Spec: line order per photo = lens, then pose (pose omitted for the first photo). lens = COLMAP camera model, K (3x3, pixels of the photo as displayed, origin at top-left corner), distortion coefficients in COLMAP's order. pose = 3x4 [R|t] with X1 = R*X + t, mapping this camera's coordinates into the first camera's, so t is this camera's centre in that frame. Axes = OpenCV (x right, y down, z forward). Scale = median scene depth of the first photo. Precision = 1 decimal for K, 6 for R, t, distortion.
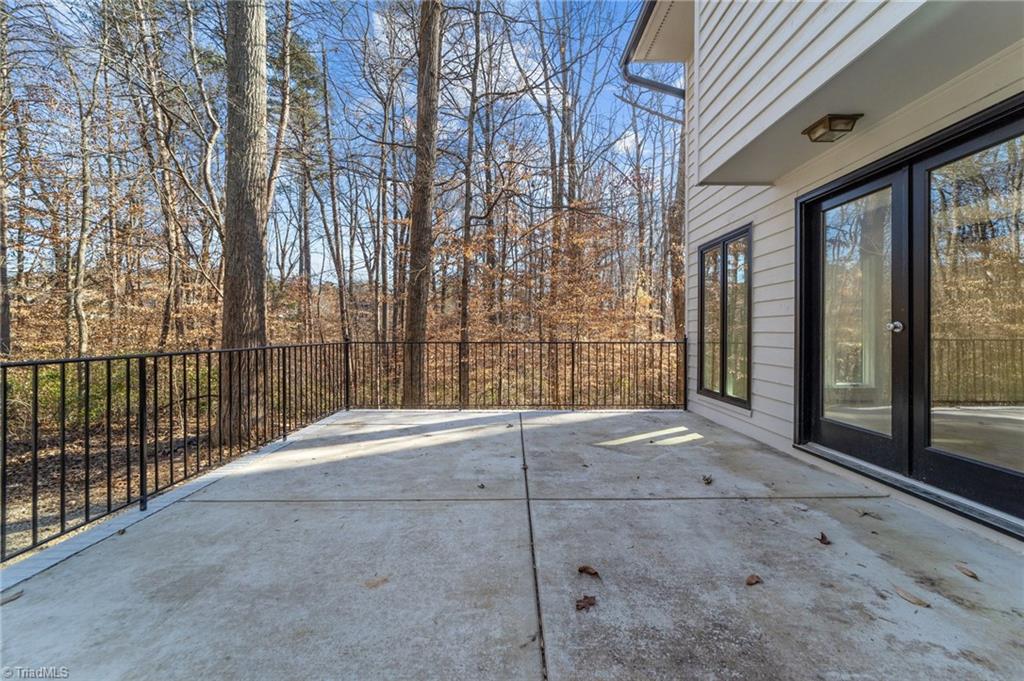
lens RADIAL K [[391.6, 0, 509.4], [0, 391.6, 339.7], [0, 0, 1]] dist [-0.009836, 0.003173]
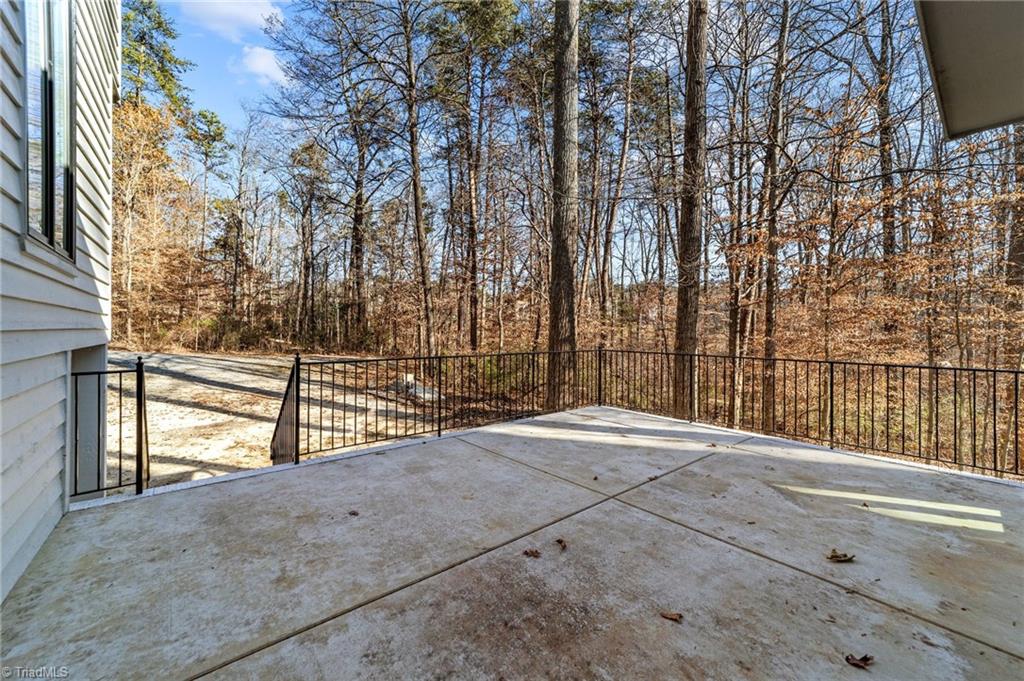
lens RADIAL K [[391.6, 0, 506.9], [0, 391.6, 331.5], [0, 0, 1]] dist [-0.009836, 0.003173]
pose [[0.635316, 0.002912, -0.772247, 0.742900], [-0.018471, 0.999764, -0.011426, -0.066722], [0.772032, 0.021523, 0.635220, 0.008661]]
